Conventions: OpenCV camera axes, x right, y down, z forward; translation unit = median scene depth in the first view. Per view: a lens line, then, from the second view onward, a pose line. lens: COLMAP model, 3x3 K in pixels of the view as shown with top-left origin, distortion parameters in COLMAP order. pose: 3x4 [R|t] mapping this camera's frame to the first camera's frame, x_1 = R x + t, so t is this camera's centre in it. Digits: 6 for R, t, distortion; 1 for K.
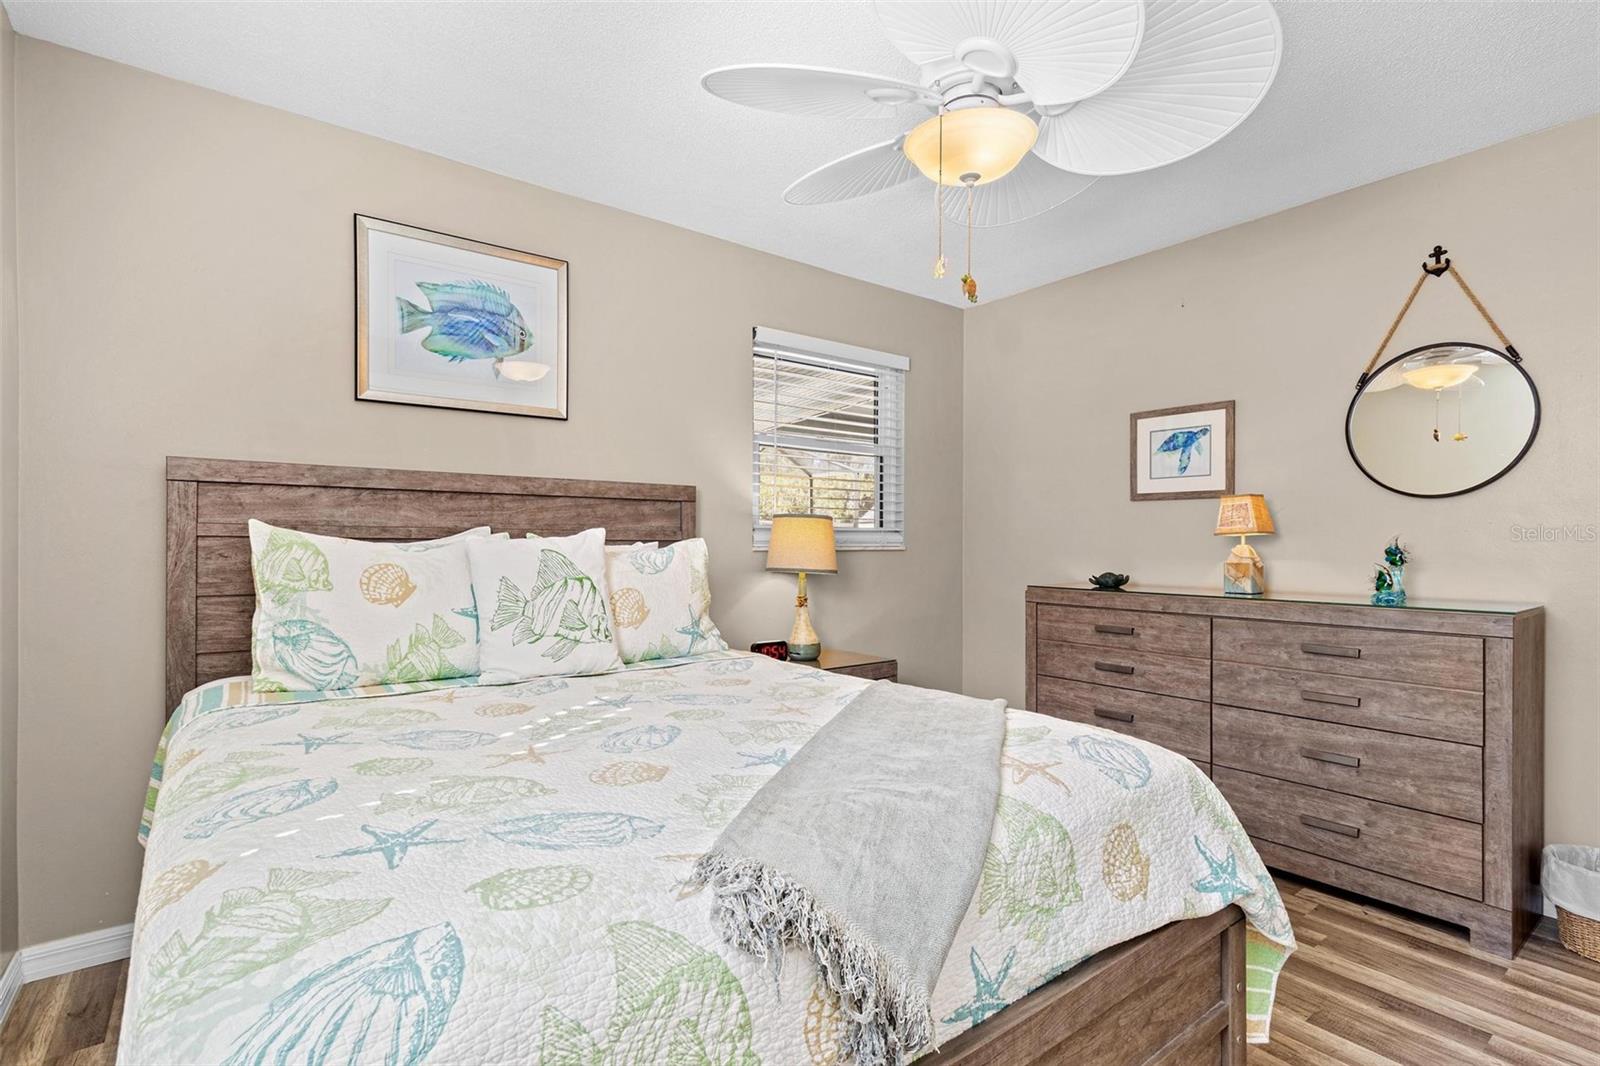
lens RADIAL K [[790.1, 0, 804.8], [0, 790.1, 548.7], [0, 0, 1]] dist [-0.000190, -0.000128]
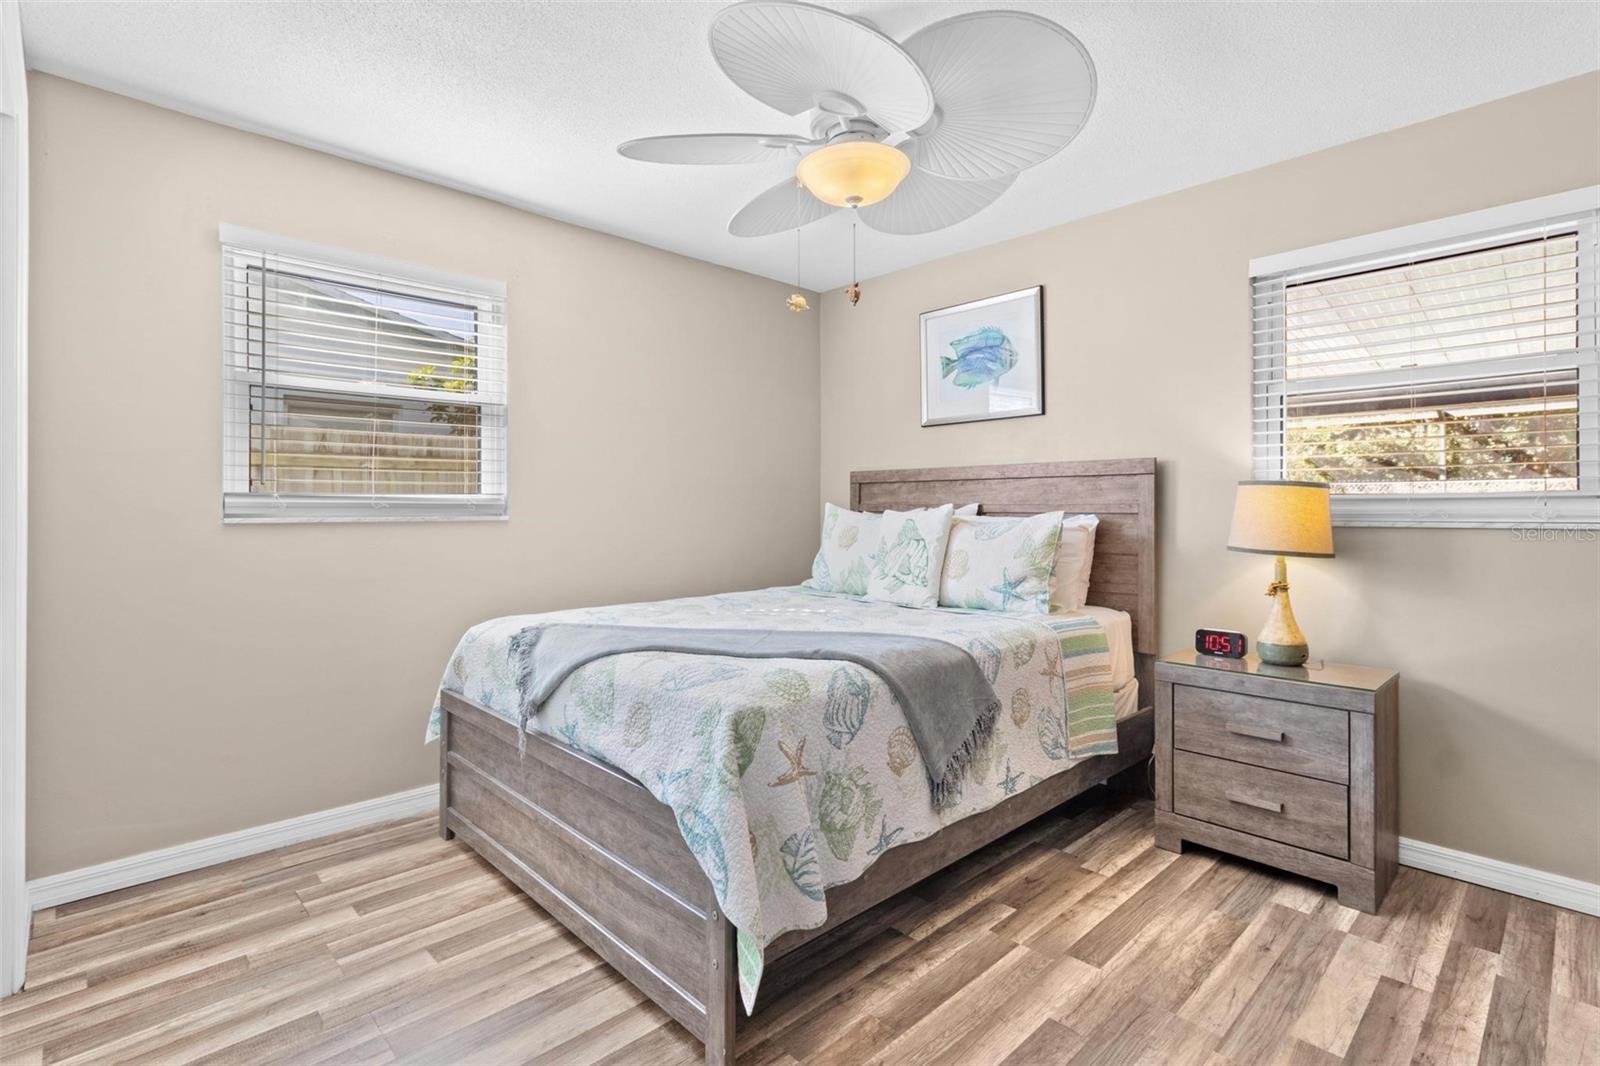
lens RADIAL K [[759.5, 0, 801.5], [0, 759.5, 517.4], [0, 0, 1]] dist [0.001306, 0.000205]
pose [[0.110372, 0.001371, -0.993889, 0.913107], [-0.009564, 0.999954, 0.000317, -0.000740], [0.993844, 0.009471, 0.110380, 0.556253]]
